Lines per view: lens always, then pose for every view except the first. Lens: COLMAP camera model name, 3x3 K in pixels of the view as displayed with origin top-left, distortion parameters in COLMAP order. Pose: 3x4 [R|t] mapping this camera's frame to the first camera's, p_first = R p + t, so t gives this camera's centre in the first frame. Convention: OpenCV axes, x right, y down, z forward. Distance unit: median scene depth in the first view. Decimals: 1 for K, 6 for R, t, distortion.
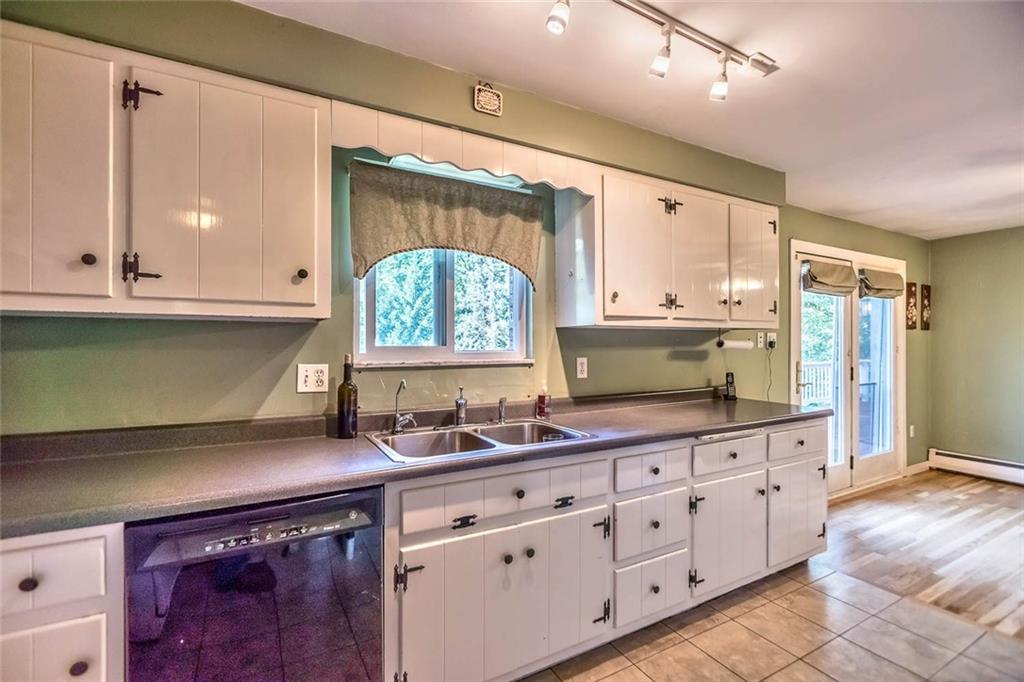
lens RADIAL K [[462.4, 0, 512.0], [0, 462.4, 341.0], [0, 0, 1]] dist [0.000602, 0.000147]
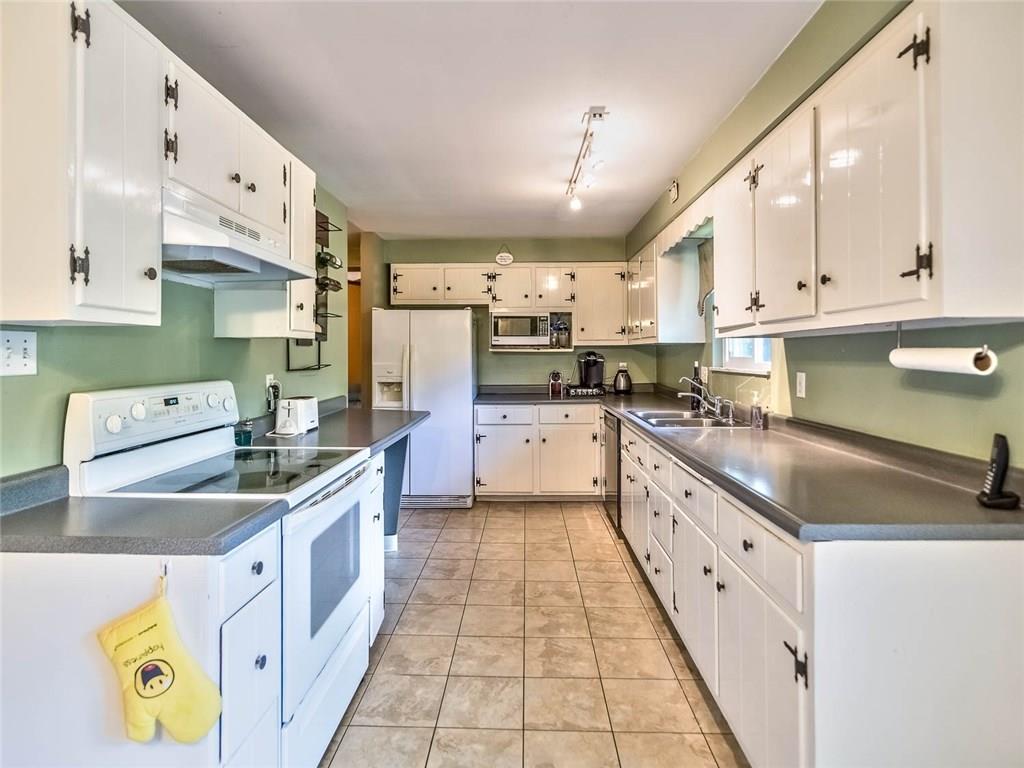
lens RADIAL K [[540.6, 0, 511.4], [0, 540.6, 349.8], [0, 0, 1]] dist [-0.001660, -0.000209]
pose [[-0.510244, -0.005855, -0.860010, 1.510751], [0.005224, 0.999937, -0.009906, 0.001862], [0.860014, -0.009547, -0.510181, 1.263353]]
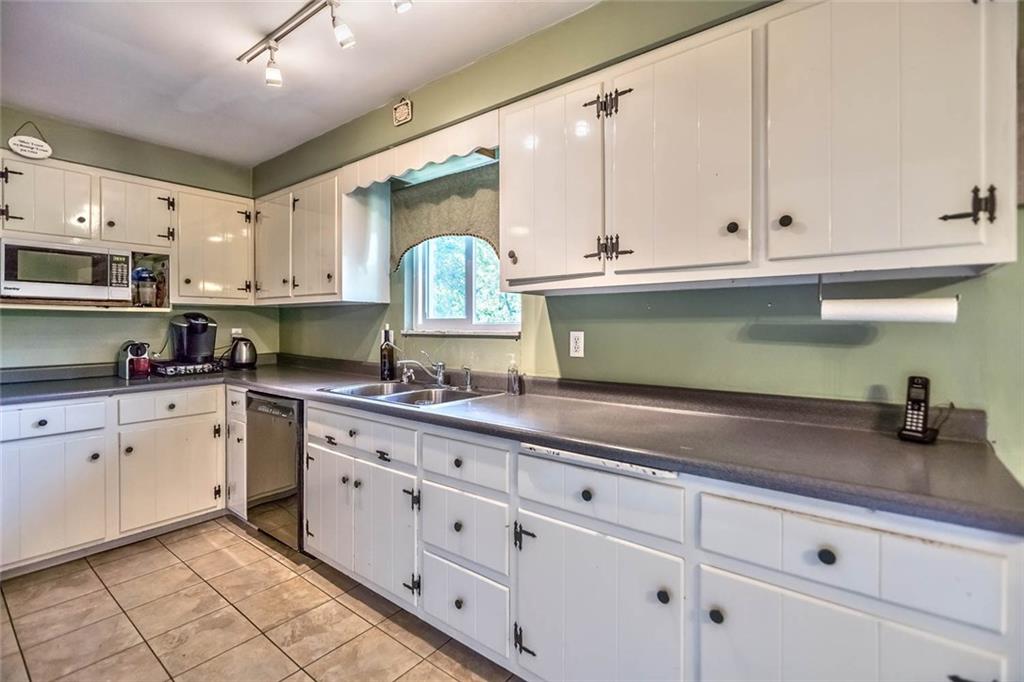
lens RADIAL K [[466.0, 0, 516.5], [0, 466.0, 324.5], [0, 0, 1]] dist [-0.002183, 0.000351]
pose [[0.384242, 0.000213, -0.923232, 1.040022], [0.003099, 0.999994, 0.001520, 0.026364], [0.923227, -0.003446, 0.384239, 0.710468]]
